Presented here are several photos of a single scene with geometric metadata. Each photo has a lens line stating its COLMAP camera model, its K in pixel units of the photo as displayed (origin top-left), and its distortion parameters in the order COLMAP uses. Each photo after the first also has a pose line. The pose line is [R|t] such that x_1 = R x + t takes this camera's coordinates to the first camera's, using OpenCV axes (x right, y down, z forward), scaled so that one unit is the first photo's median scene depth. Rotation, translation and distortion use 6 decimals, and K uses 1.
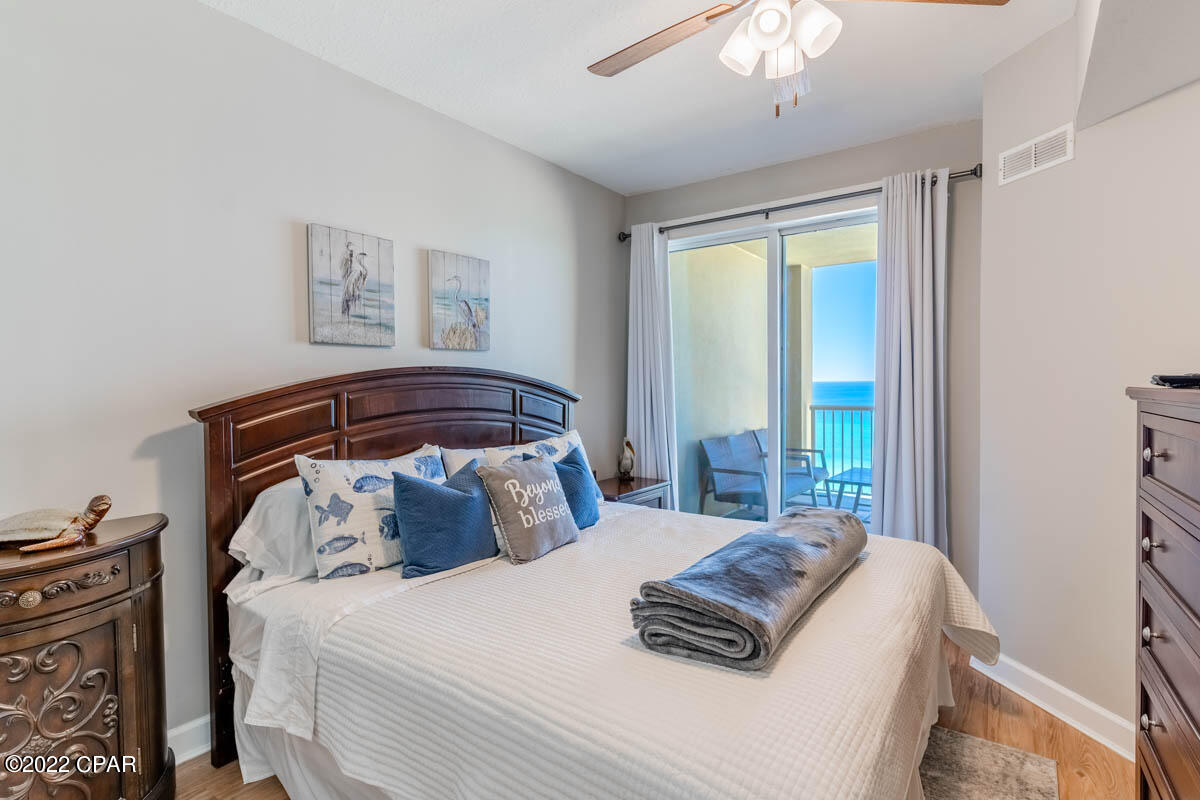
lens RADIAL K [[565.6, 0, 600.0], [0, 565.6, 397.3], [0, 0, 1]] dist [0.003186, 0.000236]
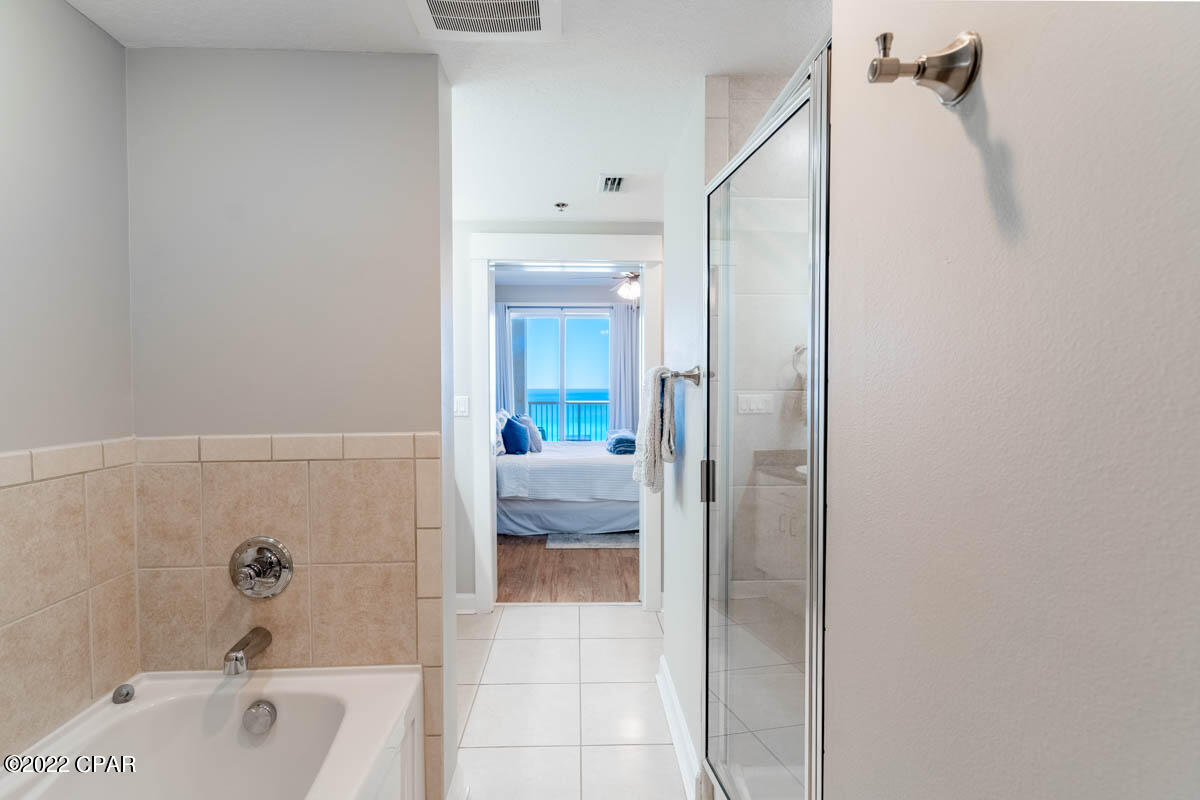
lens RADIAL K [[565.6, 0, 599.0], [0, 565.6, 398.6], [0, 0, 1]] dist [0.003186, 0.000236]
pose [[0.800681, -0.005742, 0.599064, -0.547754], [0.009603, 0.999949, -0.003250, 0.017241], [-0.599014, 0.008355, 0.800695, -0.498474]]
